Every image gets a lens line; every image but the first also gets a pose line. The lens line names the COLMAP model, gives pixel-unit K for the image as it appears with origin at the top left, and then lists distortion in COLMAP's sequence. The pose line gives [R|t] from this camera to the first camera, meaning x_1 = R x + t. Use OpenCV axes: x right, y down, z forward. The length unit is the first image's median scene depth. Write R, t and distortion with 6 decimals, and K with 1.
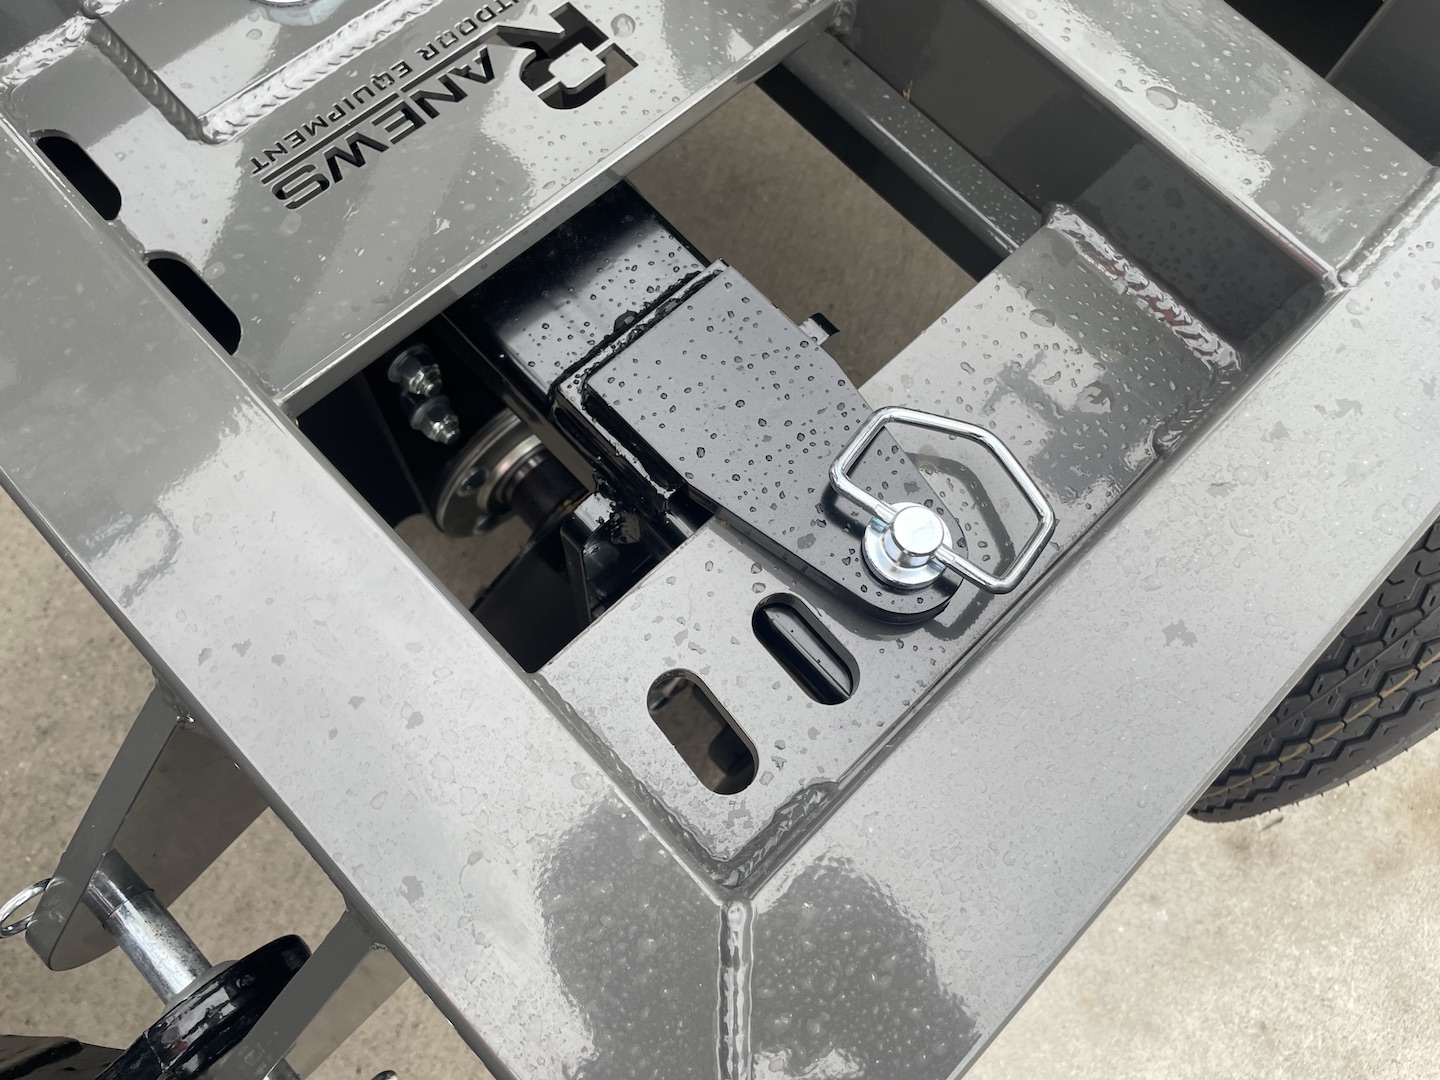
lens RADIAL K [[1091.5, 0, 735.7], [0, 1091.5, 542.9], [0, 0, 1]] dist [0.074753, -0.099870]
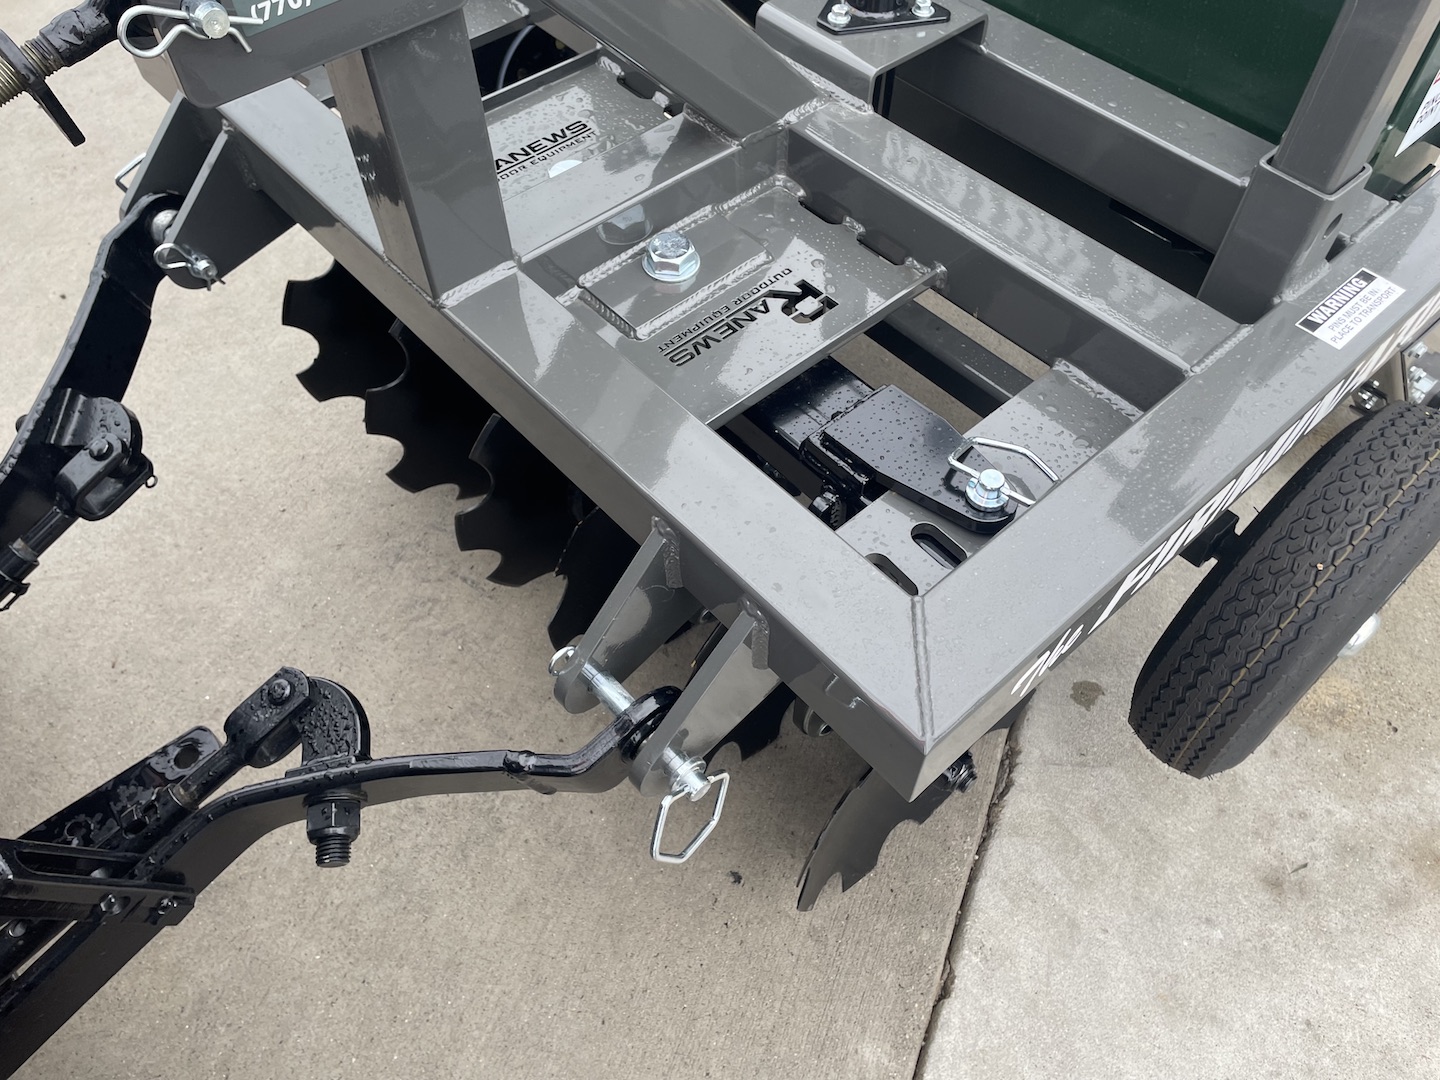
lens RADIAL K [[1091.5, 0, 730.0], [0, 1091.5, 532.2], [0, 0, 1]] dist [0.074753, -0.099870]
pose [[0.996709, -0.013637, -0.079906, -0.069310], [-0.011916, 0.950388, -0.310839, 0.309546], [0.080180, 0.310768, 0.947098, -0.413620]]
